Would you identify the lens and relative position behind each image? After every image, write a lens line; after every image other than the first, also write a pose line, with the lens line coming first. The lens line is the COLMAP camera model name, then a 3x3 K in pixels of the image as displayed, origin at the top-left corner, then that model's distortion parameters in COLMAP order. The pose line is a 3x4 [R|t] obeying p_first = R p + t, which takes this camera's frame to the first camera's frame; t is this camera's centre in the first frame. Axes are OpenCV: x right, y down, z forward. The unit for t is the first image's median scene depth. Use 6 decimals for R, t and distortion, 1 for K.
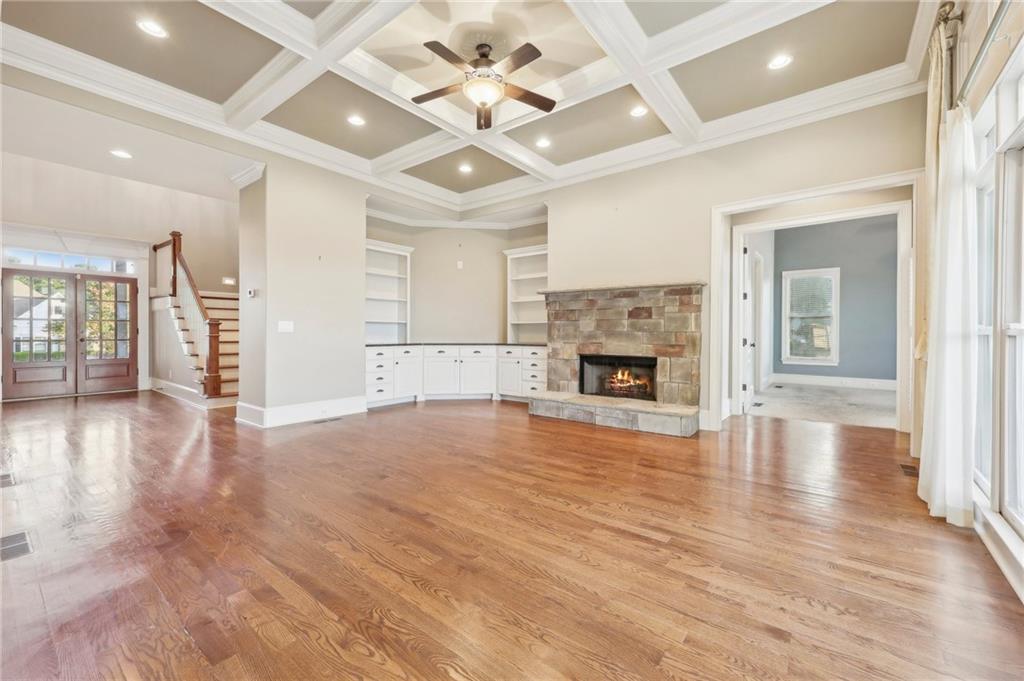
lens RADIAL K [[419.9, 0, 519.1], [0, 419.9, 337.3], [0, 0, 1]] dist [0.007047, 0.000386]
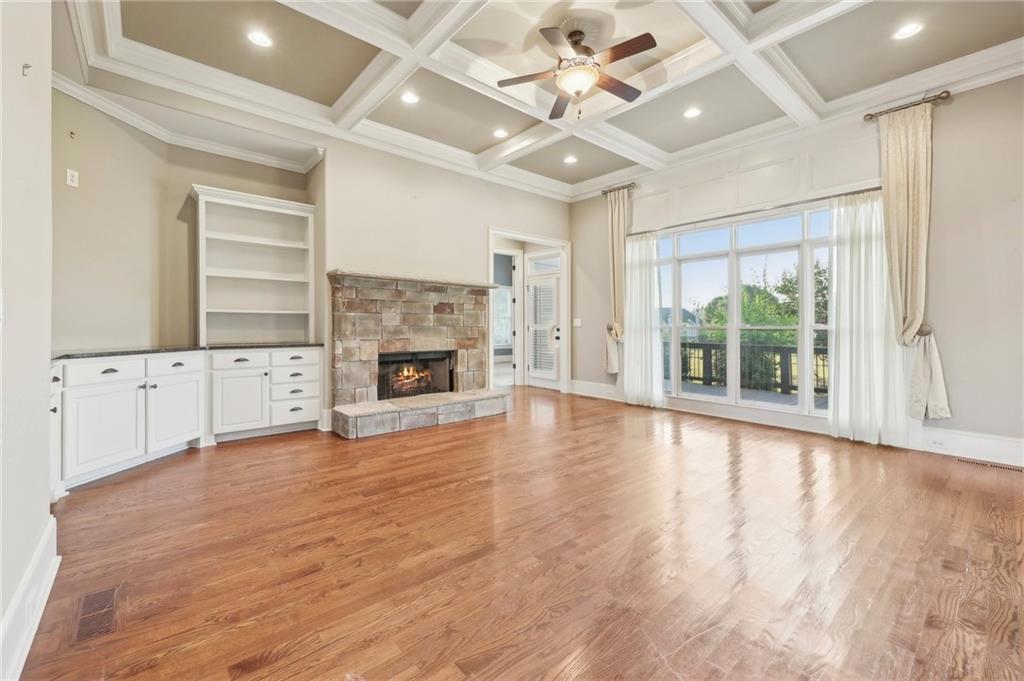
lens RADIAL K [[419.9, 0, 520.1], [0, 419.9, 322.9], [0, 0, 1]] dist [0.007047, 0.000386]
pose [[0.194808, 0.005120, 0.980828, -0.666775], [0.007381, 0.999950, -0.006686, -0.013182], [-0.980814, 0.008542, 0.194761, 0.594841]]
